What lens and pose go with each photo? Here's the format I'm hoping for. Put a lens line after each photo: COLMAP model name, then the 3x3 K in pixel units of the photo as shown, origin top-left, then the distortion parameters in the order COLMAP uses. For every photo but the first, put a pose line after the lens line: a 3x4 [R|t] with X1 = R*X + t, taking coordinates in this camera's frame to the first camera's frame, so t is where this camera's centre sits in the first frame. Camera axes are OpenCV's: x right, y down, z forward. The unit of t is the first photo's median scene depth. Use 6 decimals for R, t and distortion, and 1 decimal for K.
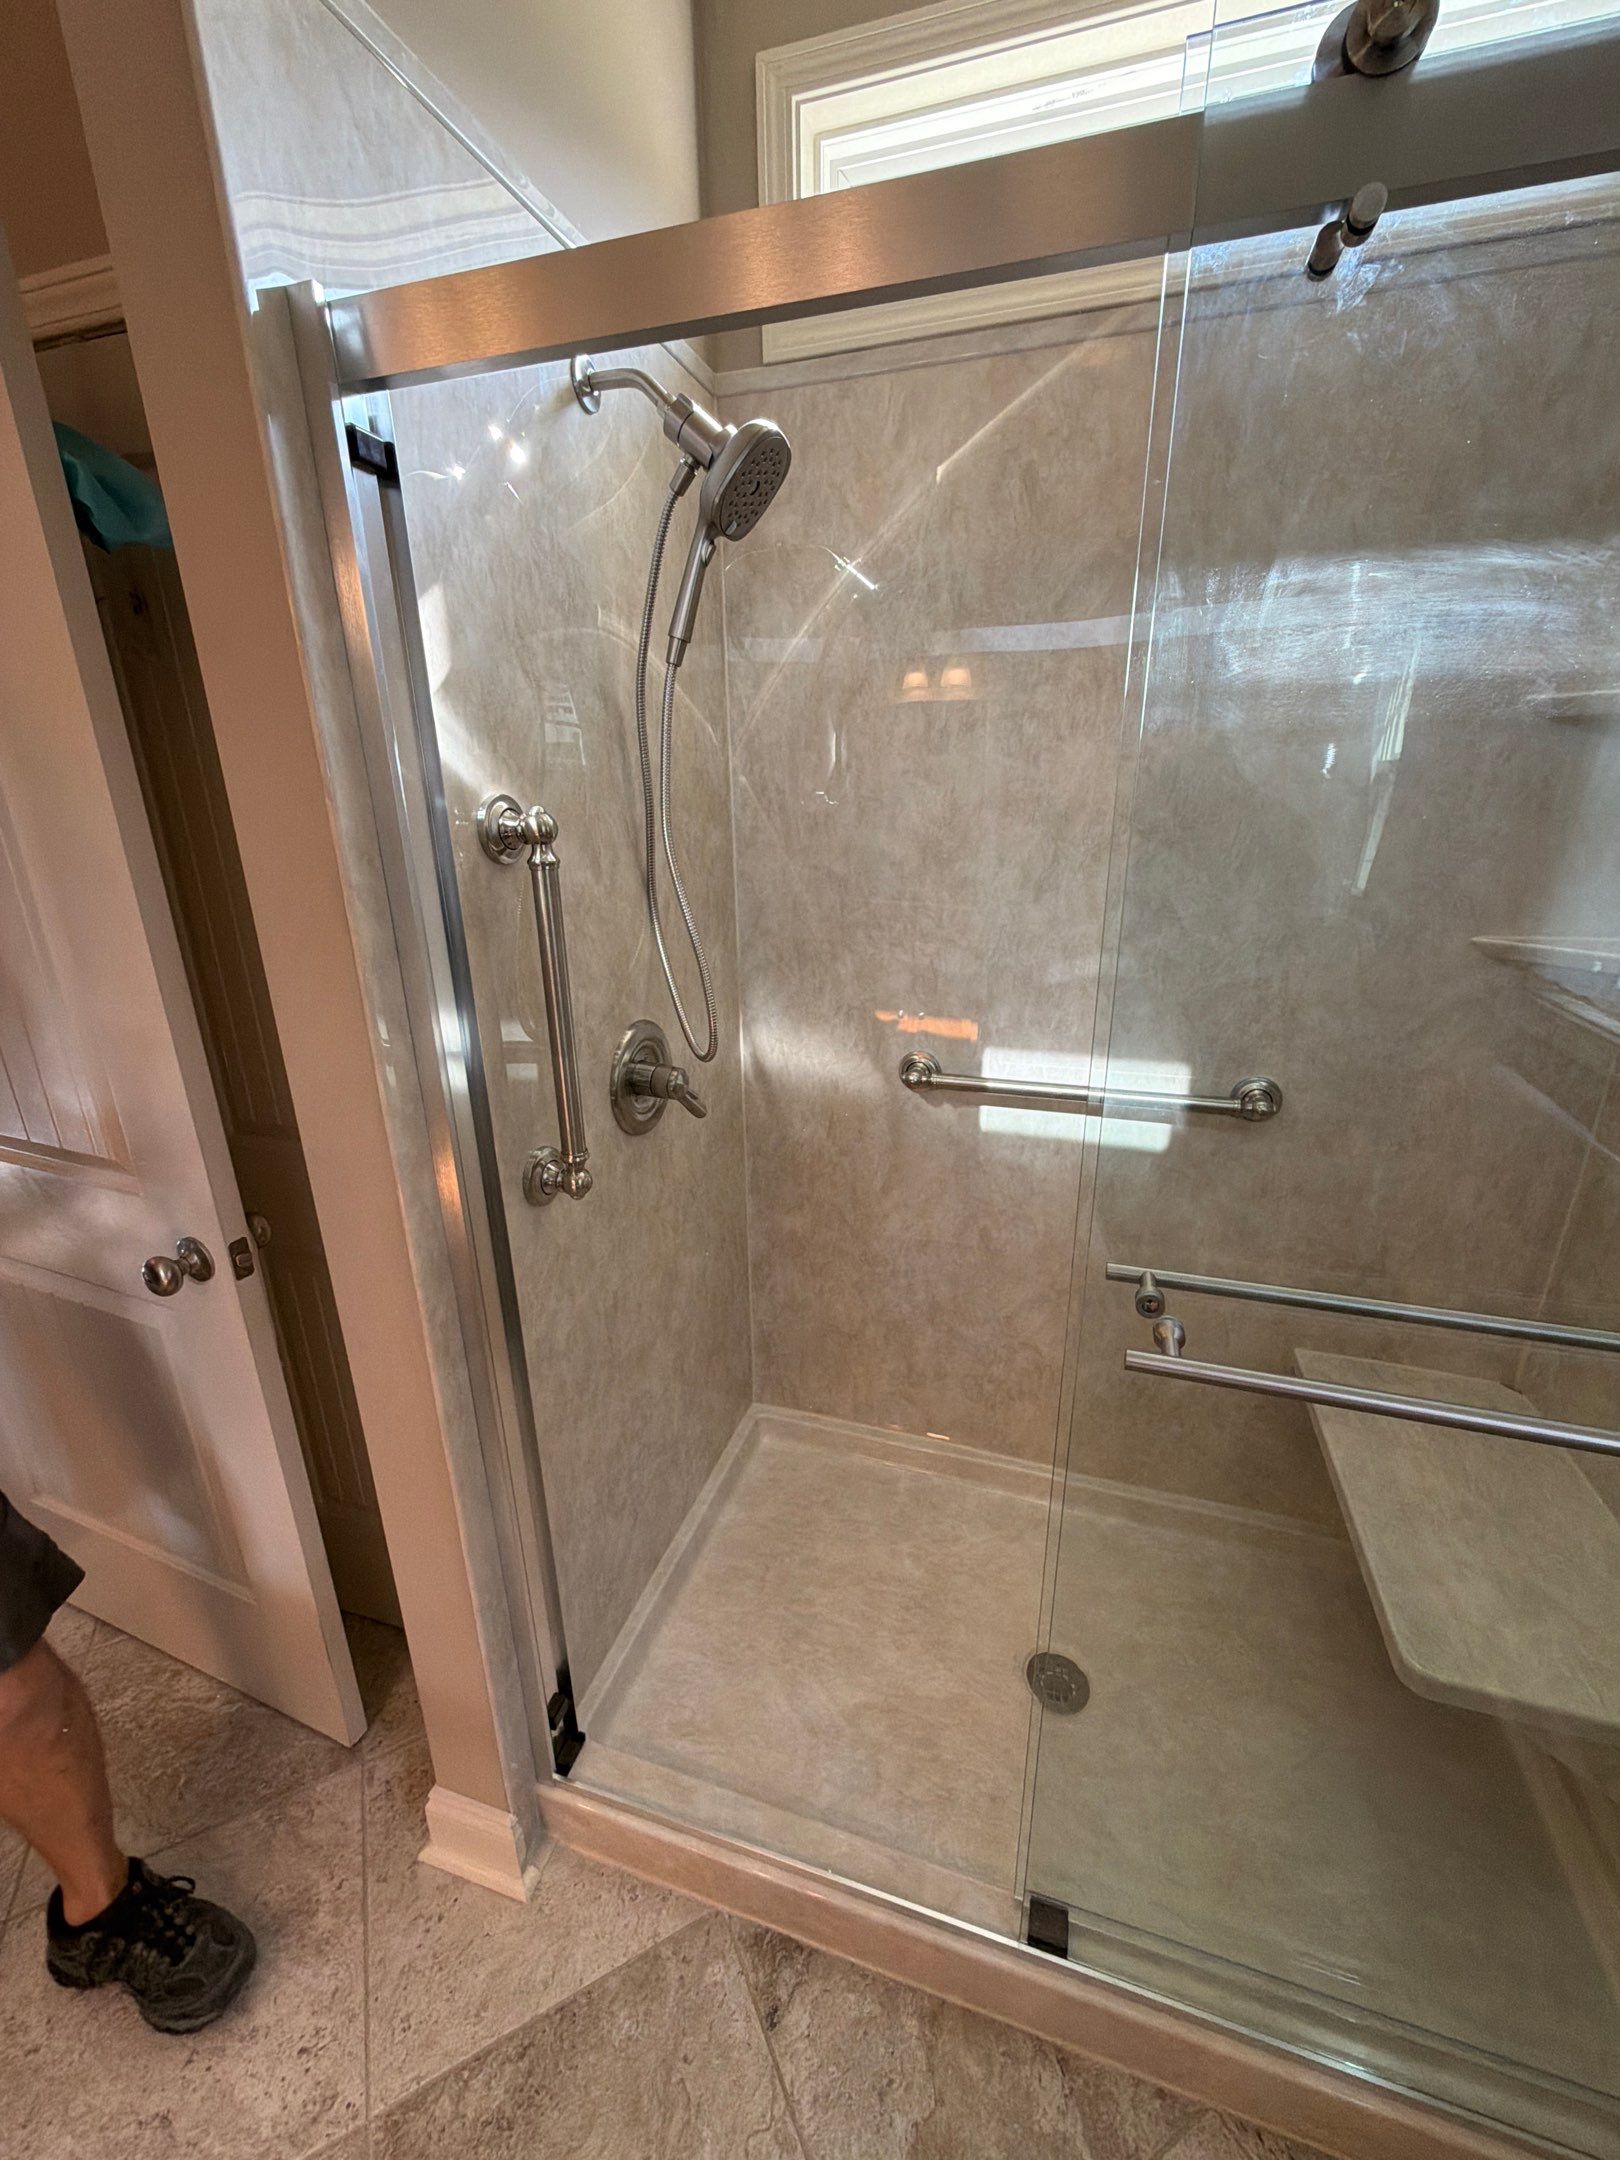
lens RADIAL K [[860.1, 0, 809.2], [0, 860.1, 1078.6], [0, 0, 1]] dist [-0.000392, 0.000296]
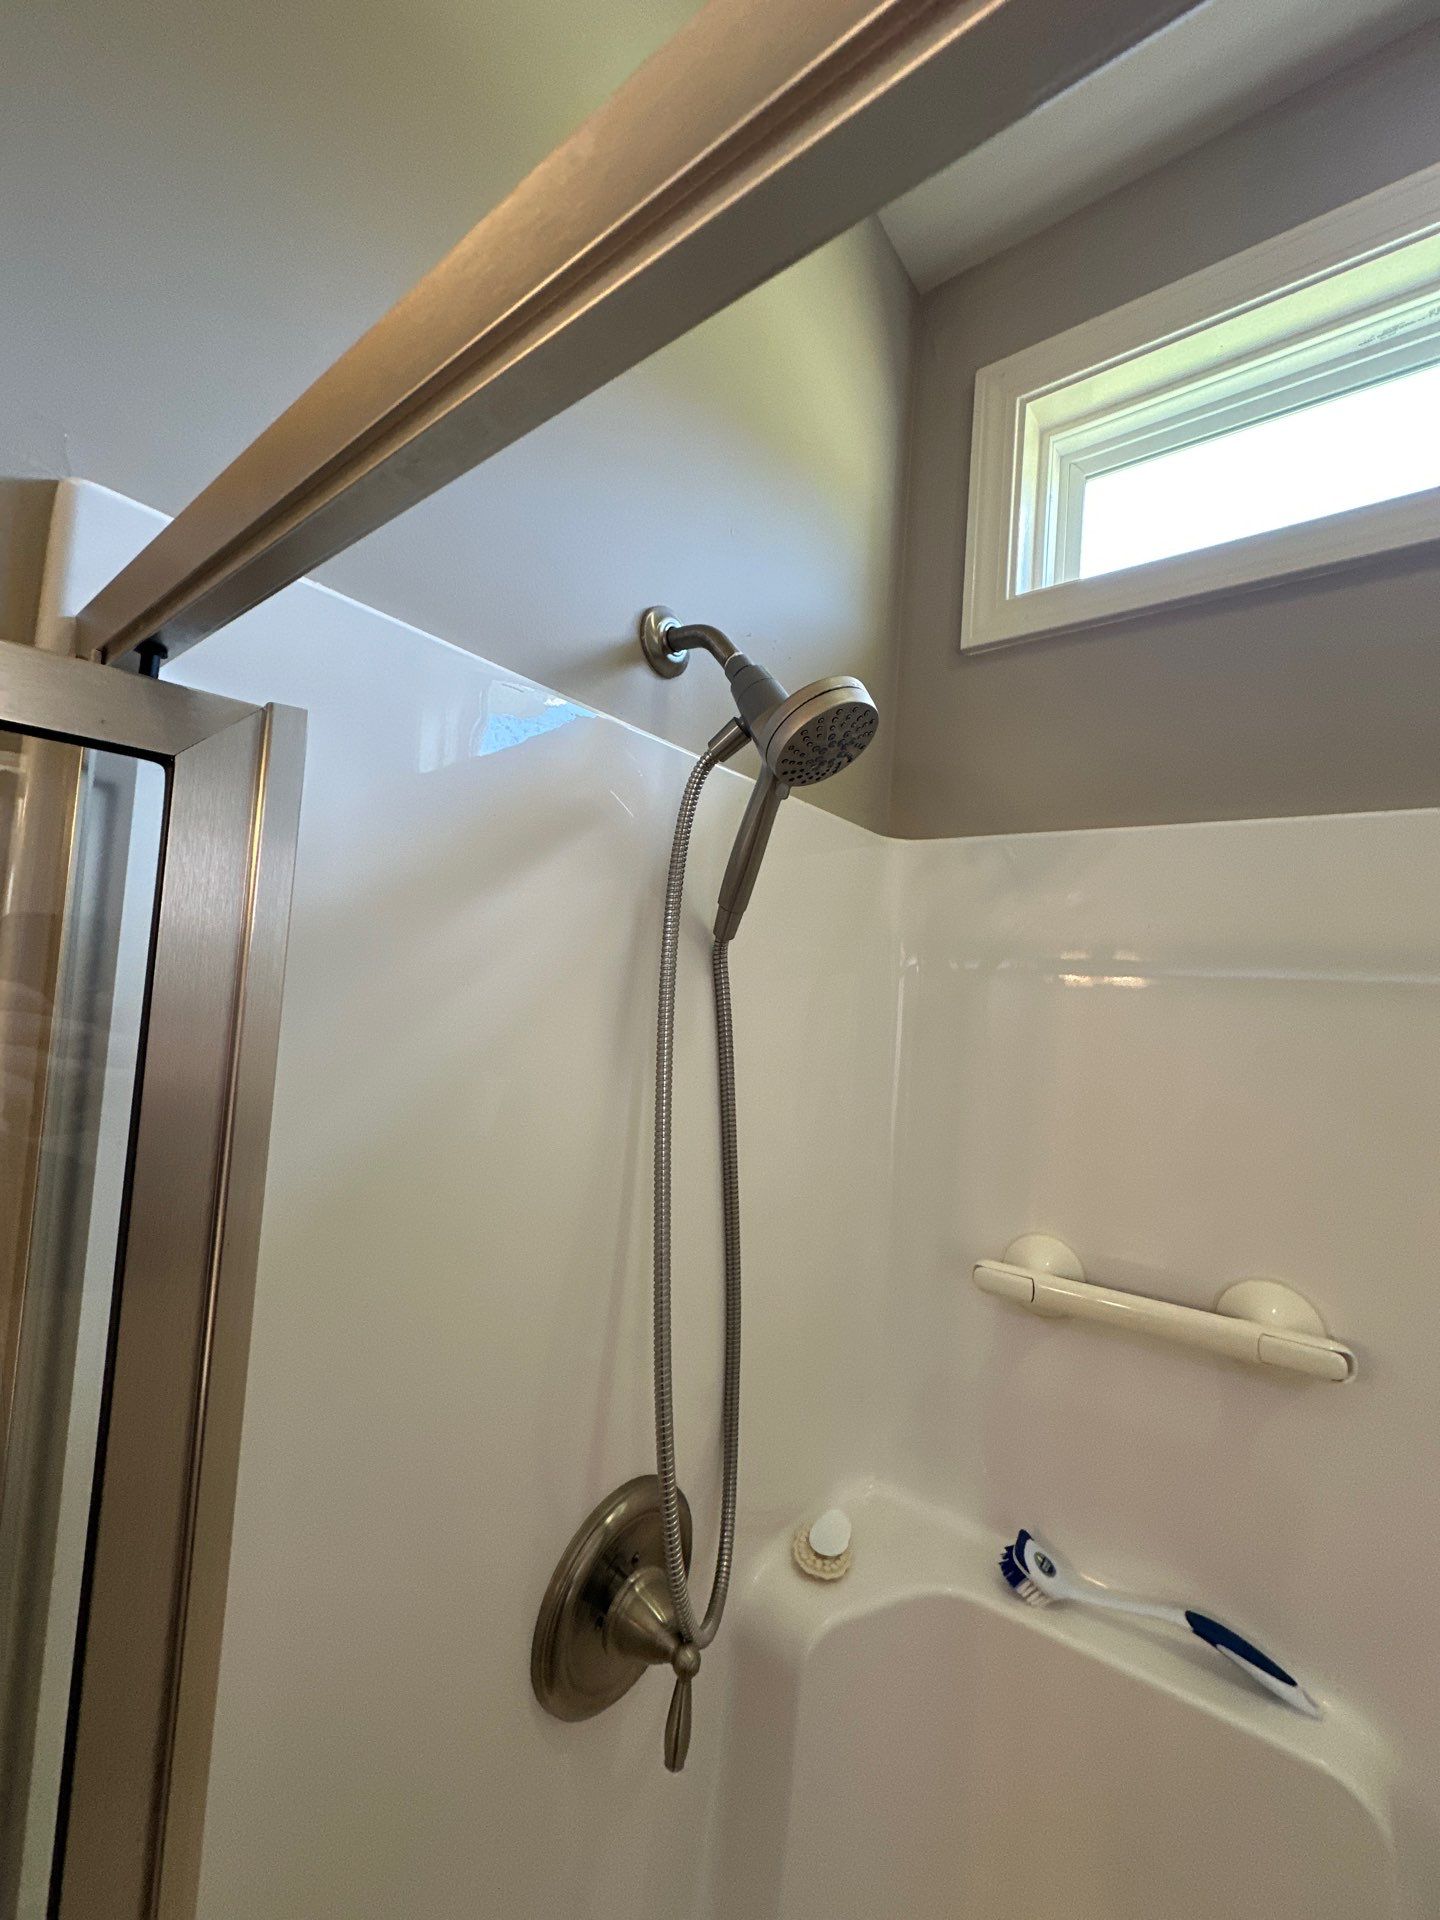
lens RADIAL K [[764.5, 0, 710.5], [0, 764.5, 956.6], [0, 0, 1]] dist [-0.000392, 0.000296]
pose [[0.936026, 0.066561, -0.345578, -0.004597], [-0.191182, 0.920595, -0.340519, -0.287324], [0.295473, 0.384803, 0.874427, 0.439793]]
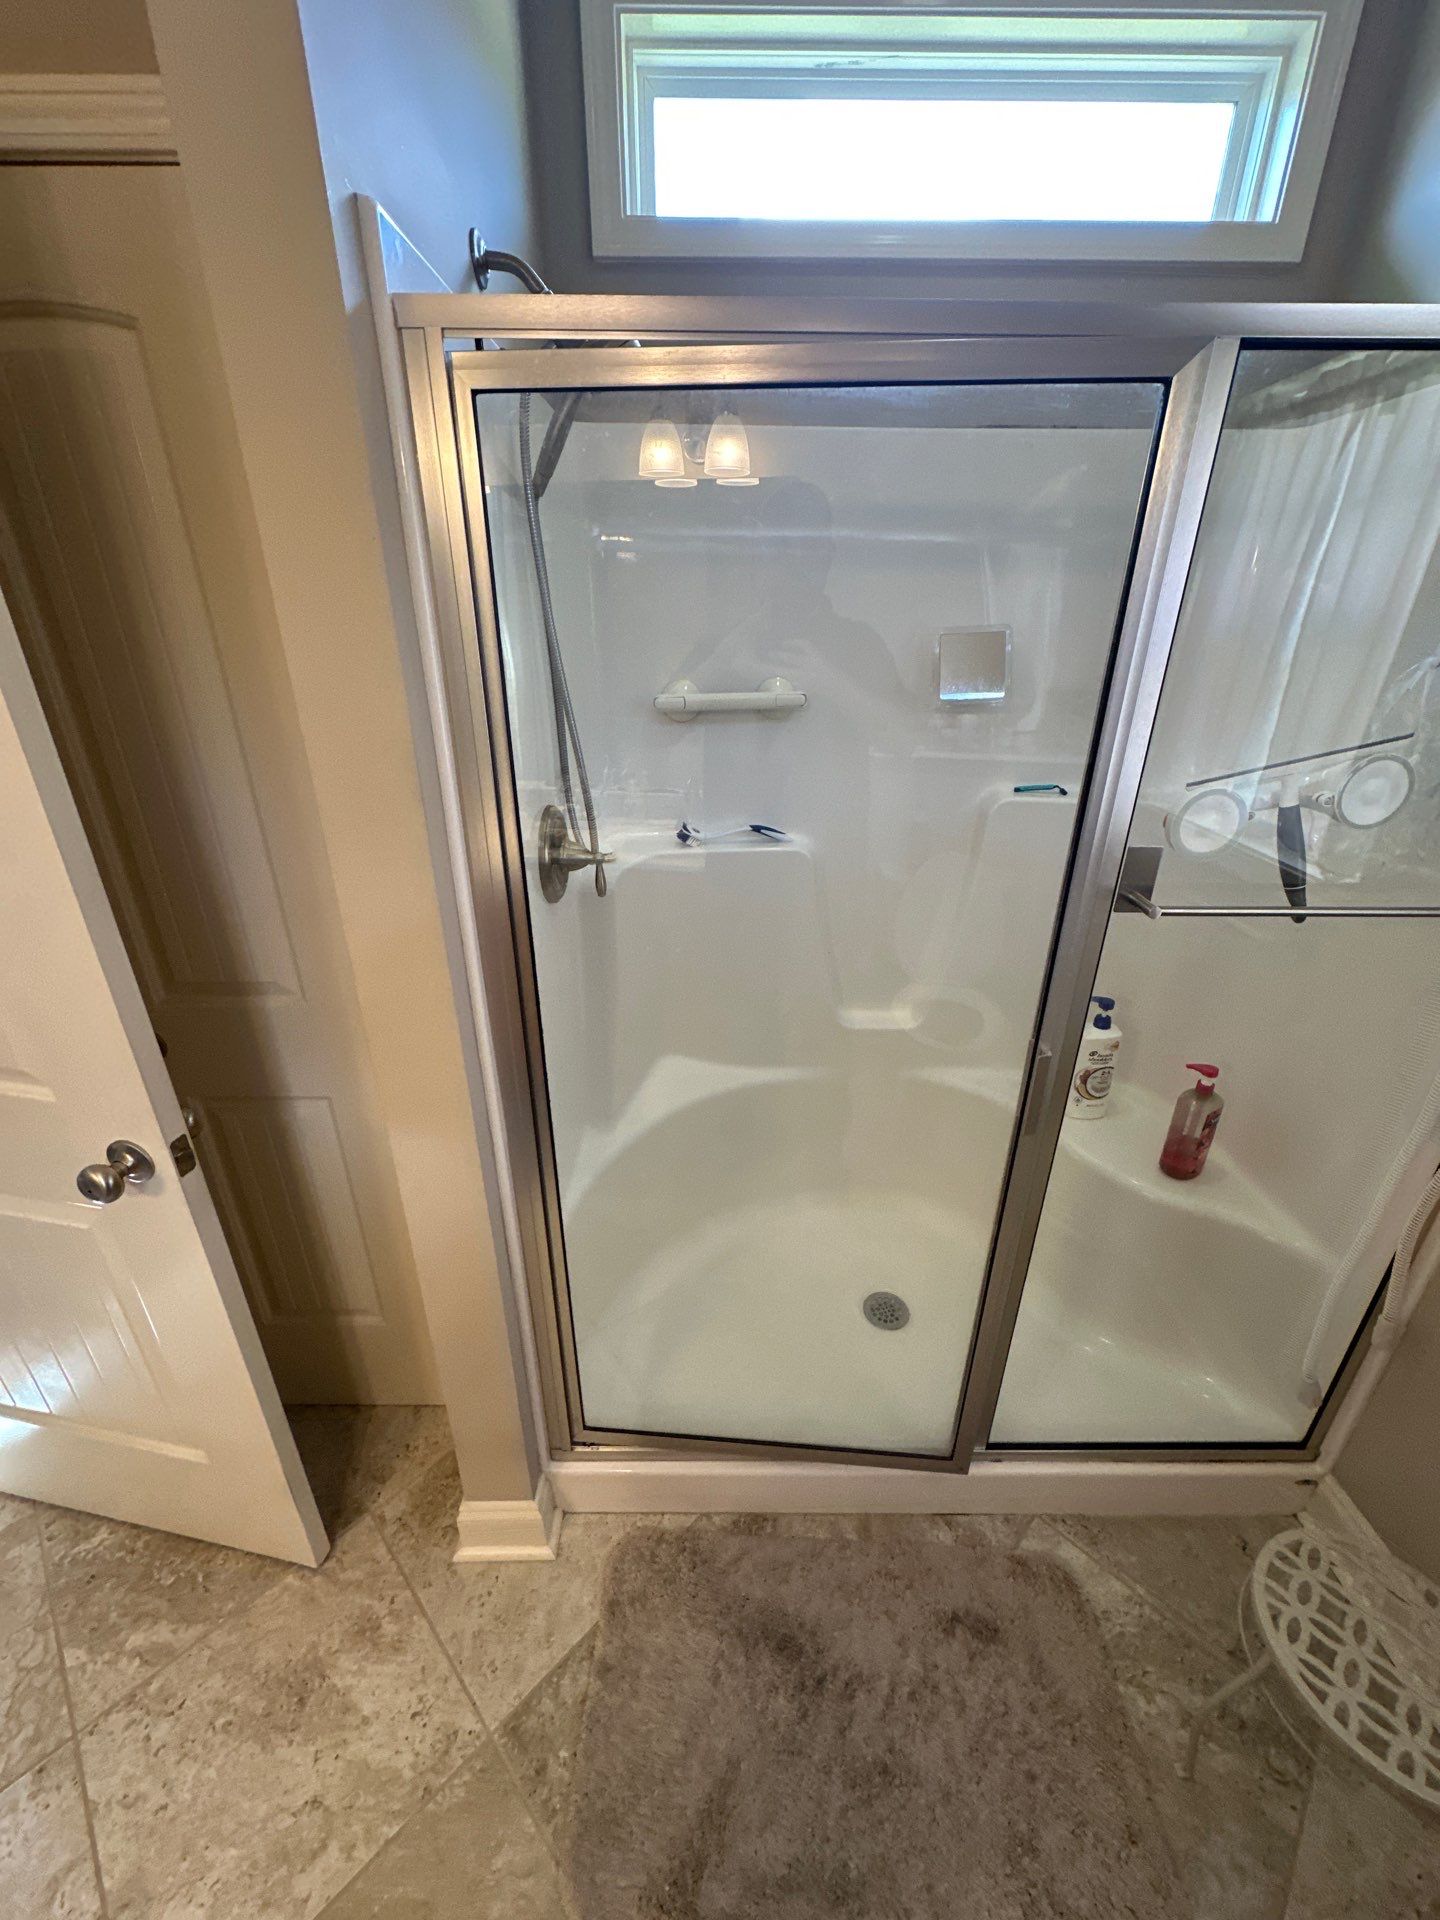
lens RADIAL K [[764.5, 0, 725.2], [0, 764.5, 959.3], [0, 0, 1]] dist [-0.000392, 0.000296]
pose [[0.950941, -0.110224, 0.289070, -0.293349], [0.080060, 0.990226, 0.114209, -0.030984], [-0.298833, -0.085463, 0.950471, -0.071273]]
